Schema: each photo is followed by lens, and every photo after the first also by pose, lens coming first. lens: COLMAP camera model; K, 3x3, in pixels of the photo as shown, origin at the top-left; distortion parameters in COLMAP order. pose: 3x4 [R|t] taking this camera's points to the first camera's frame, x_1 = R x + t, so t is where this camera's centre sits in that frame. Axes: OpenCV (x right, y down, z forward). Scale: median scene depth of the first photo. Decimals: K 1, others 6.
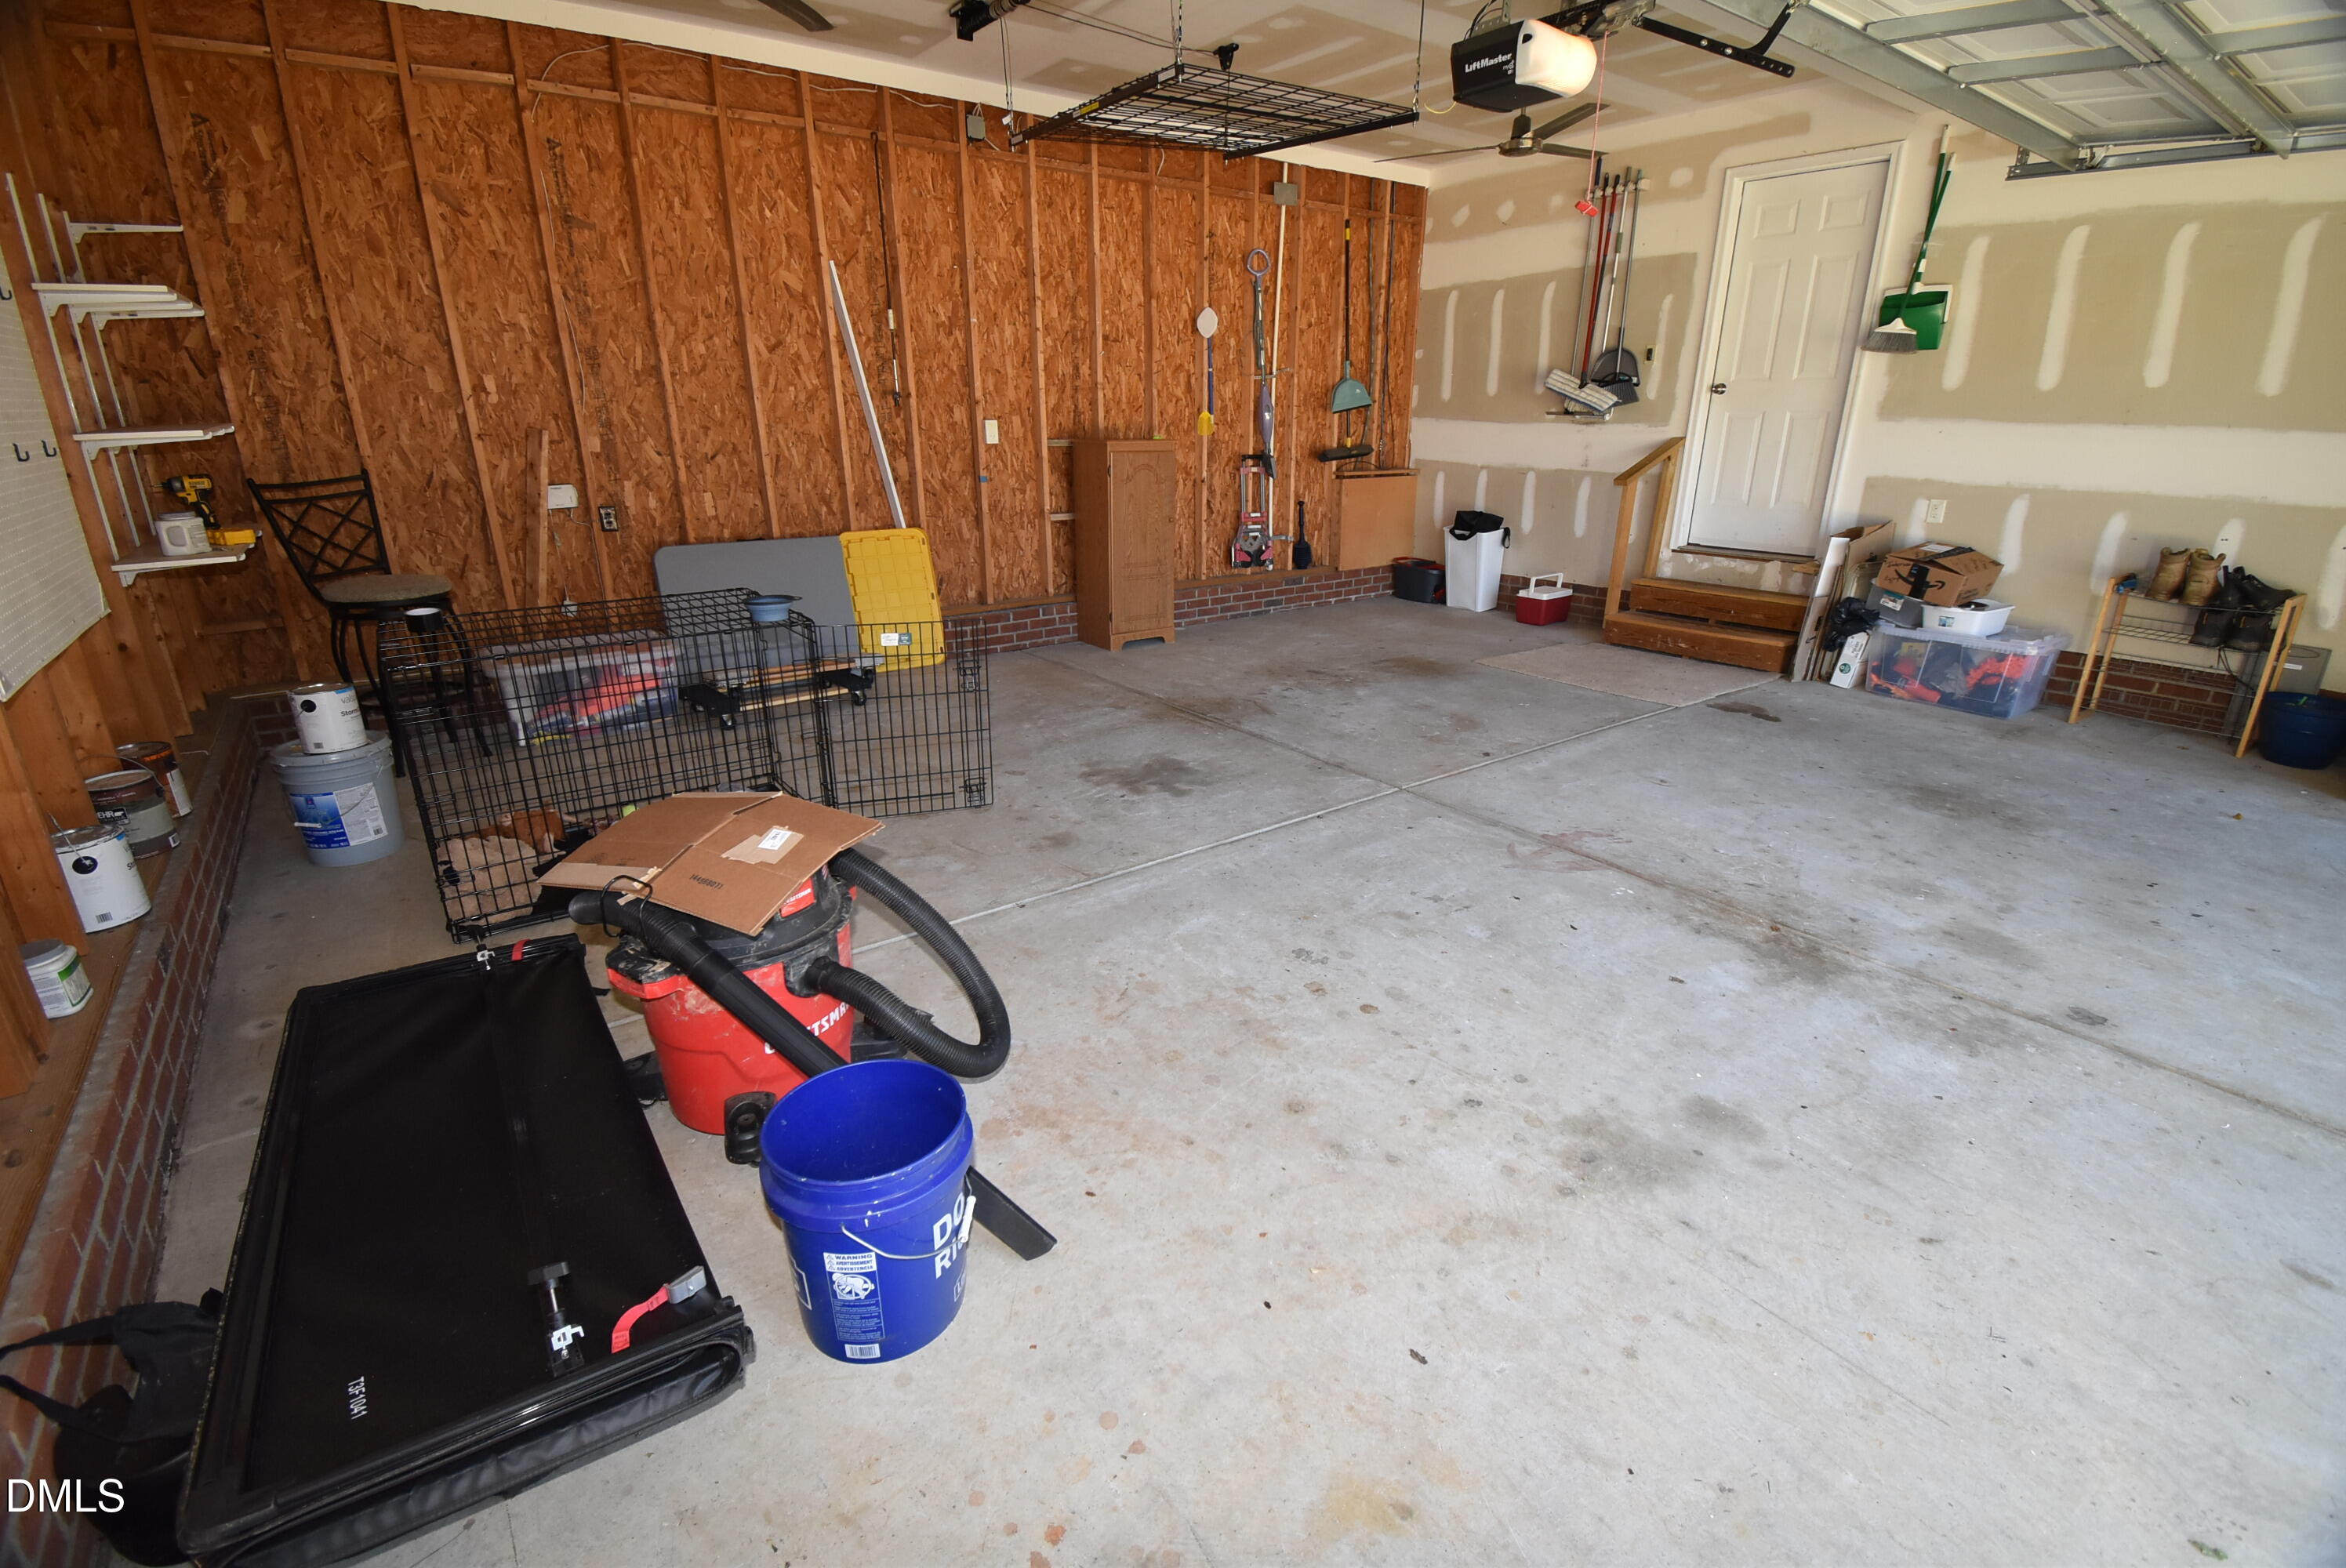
lens RADIAL K [[1037.2, 0, 1184.6], [0, 1037.2, 777.9], [0, 0, 1]] dist [0.023621, -0.027931]
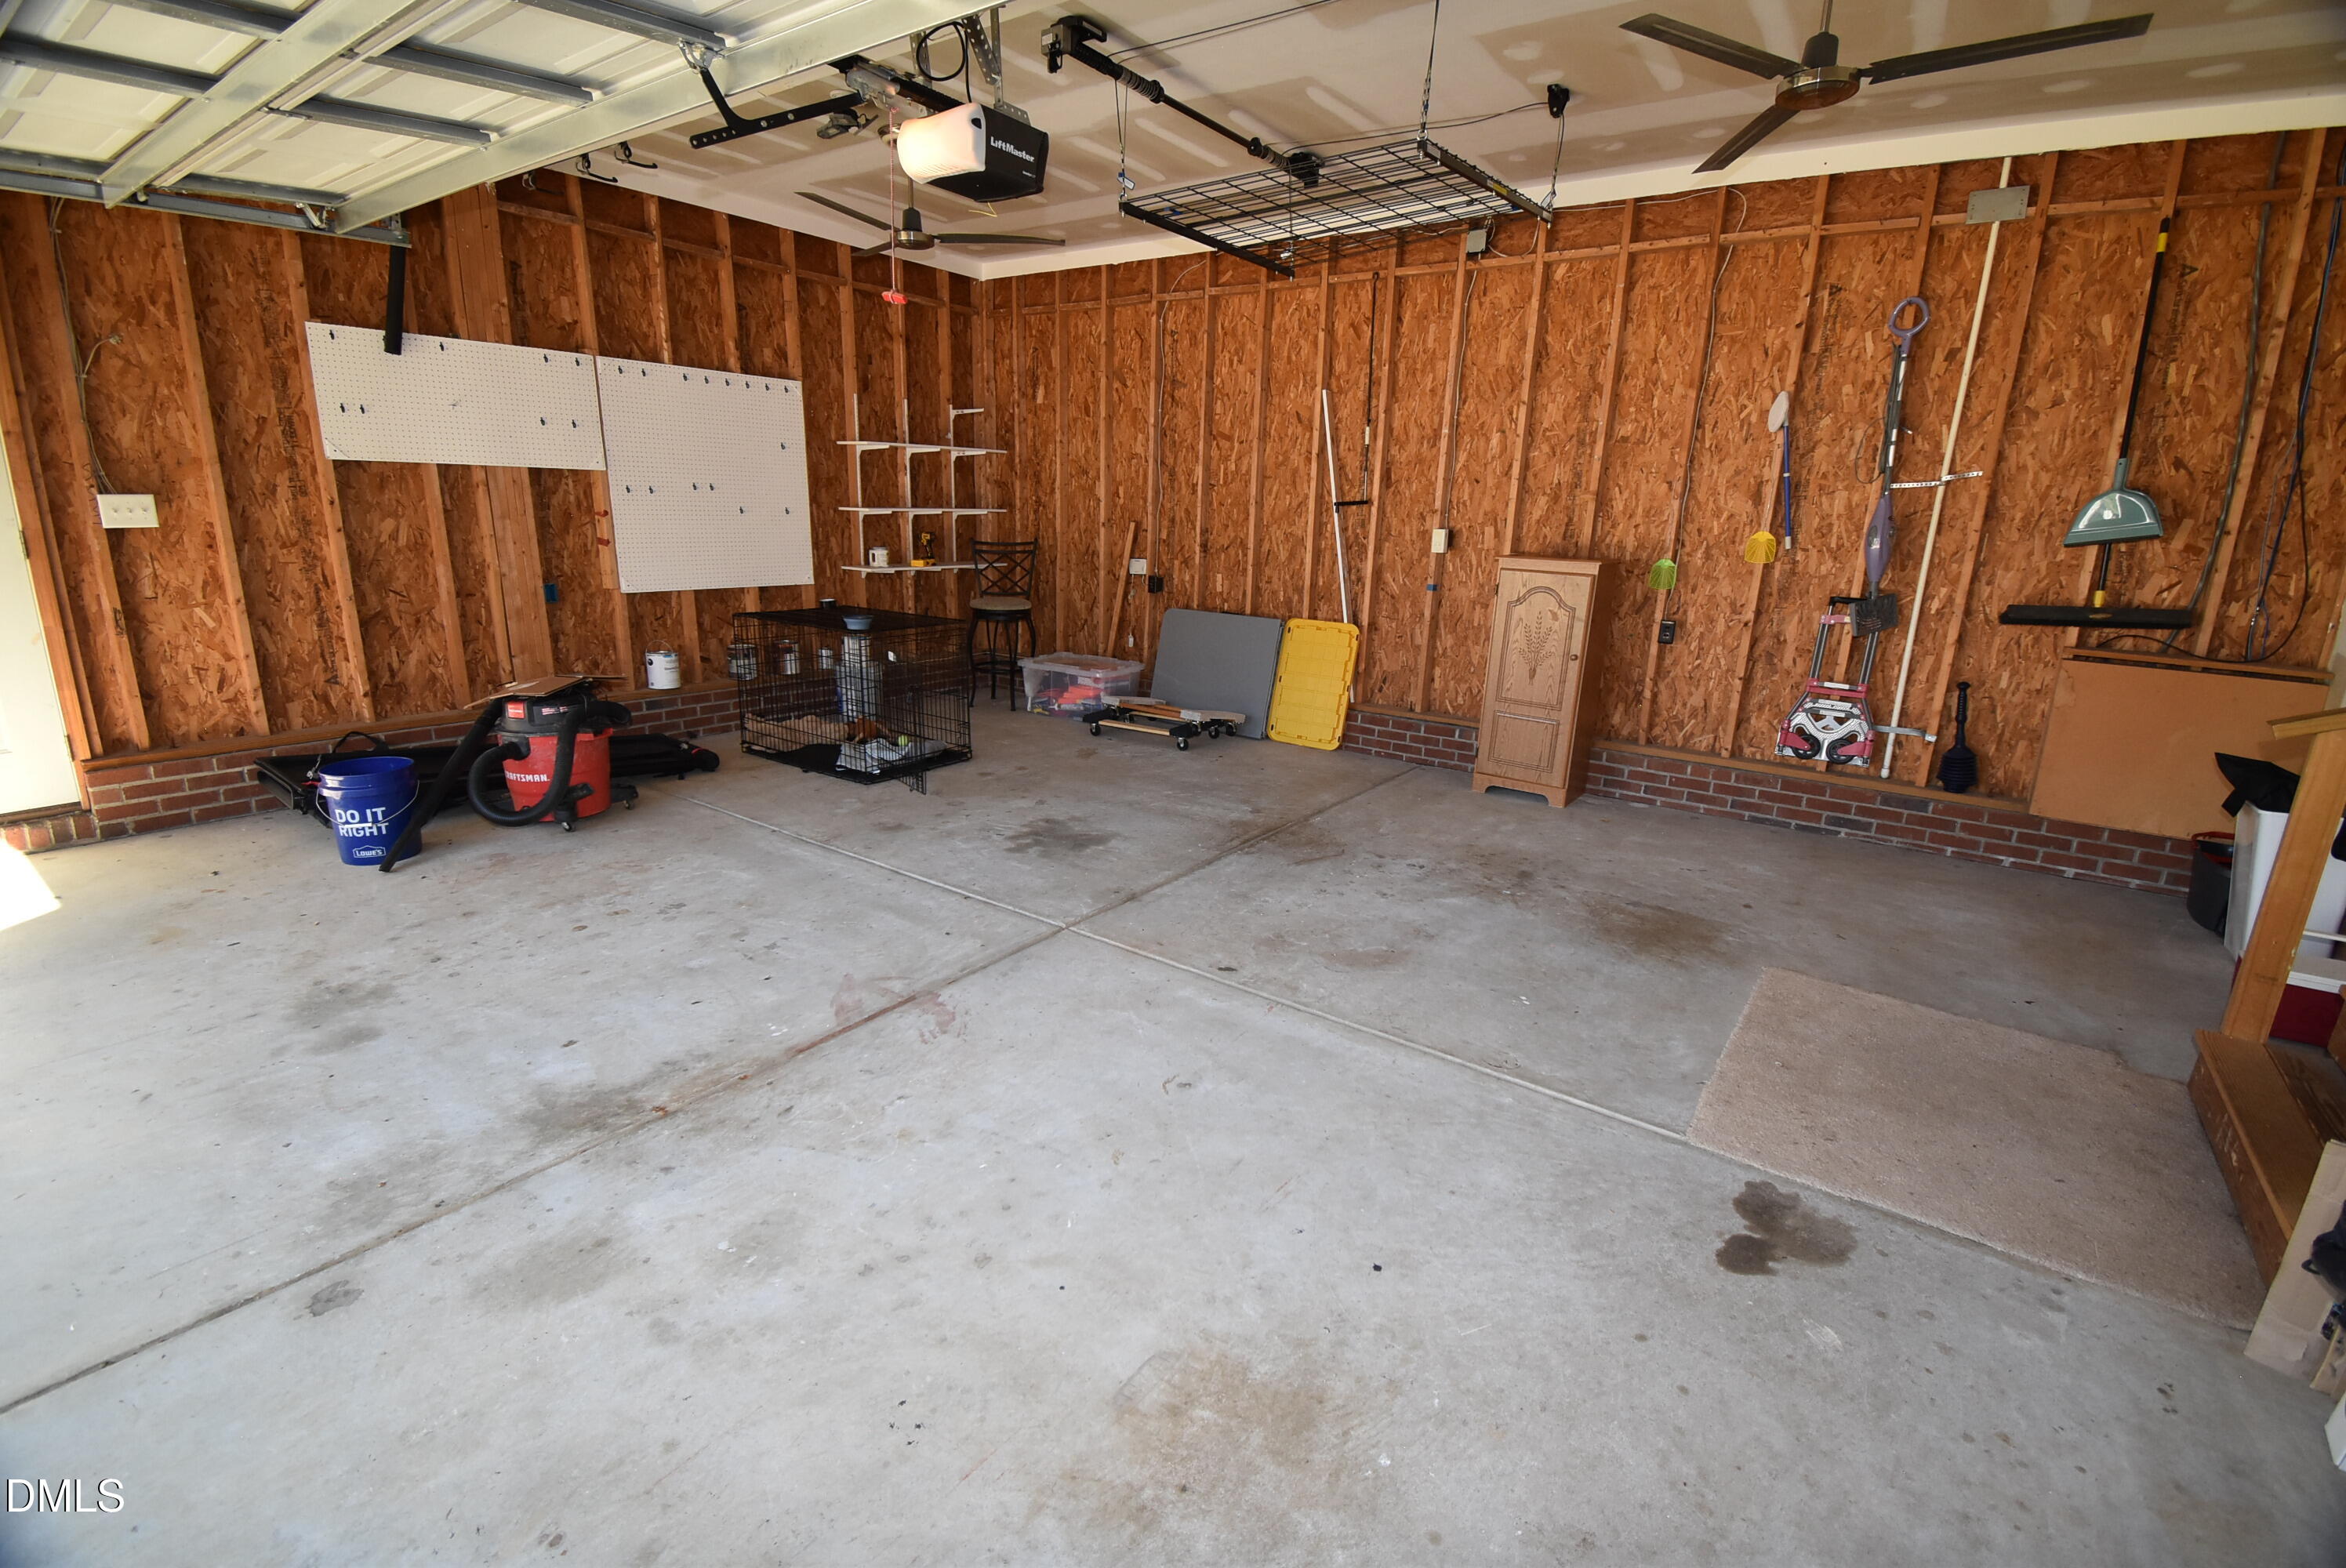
lens RADIAL K [[1037.2, 0, 1184.6], [0, 1037.2, 777.9], [0, 0, 1]] dist [0.023621, -0.027931]
pose [[0.298375, 0.251045, -0.920841, 0.980001], [-0.345499, 0.927768, 0.140984, -0.256650], [0.889721, 0.276084, 0.363559, 0.700448]]
